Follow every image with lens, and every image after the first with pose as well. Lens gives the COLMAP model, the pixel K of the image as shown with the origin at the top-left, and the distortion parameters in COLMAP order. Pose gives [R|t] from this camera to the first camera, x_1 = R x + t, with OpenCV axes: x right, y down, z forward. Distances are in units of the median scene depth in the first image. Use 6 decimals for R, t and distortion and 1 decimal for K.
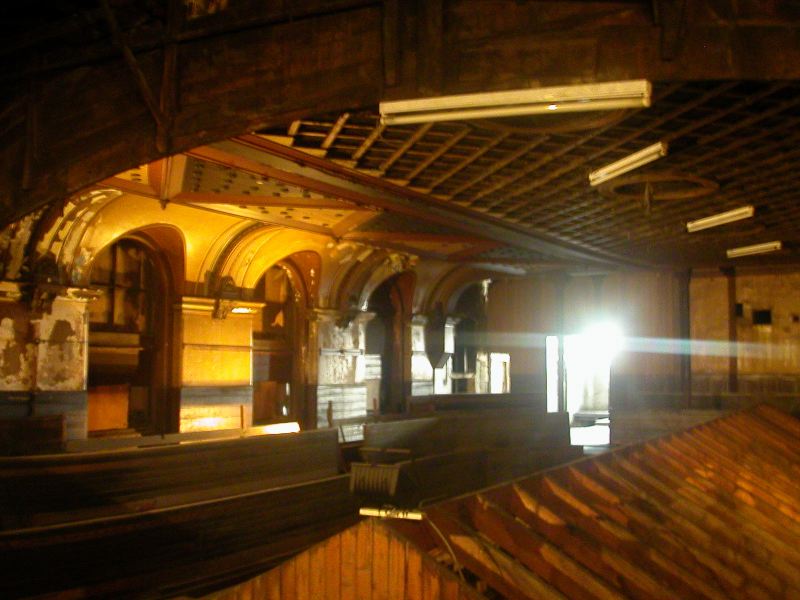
lens RADIAL K [[863.5, 0, 388.8], [0, 863.5, 299.0], [0, 0, 1]] dist [-0.207017, 0.128754]
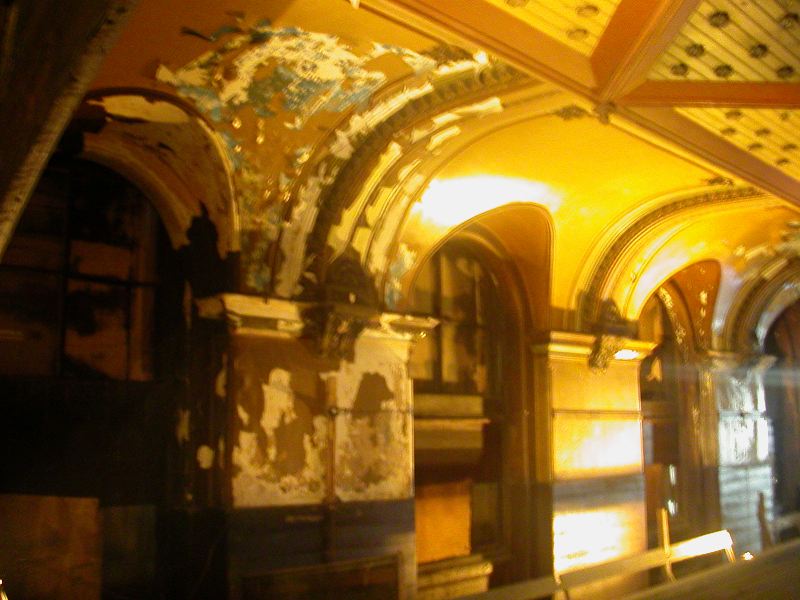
lens RADIAL K [[863.5, 0, 388.8], [0, 863.5, 299.0], [0, 0, 1]] dist [-0.207017, 0.128754]
pose [[0.967401, -0.057626, -0.246607, -0.213139], [0.036668, 0.995379, -0.088752, 0.025180], [0.250582, 0.076816, 0.965043, 0.405115]]
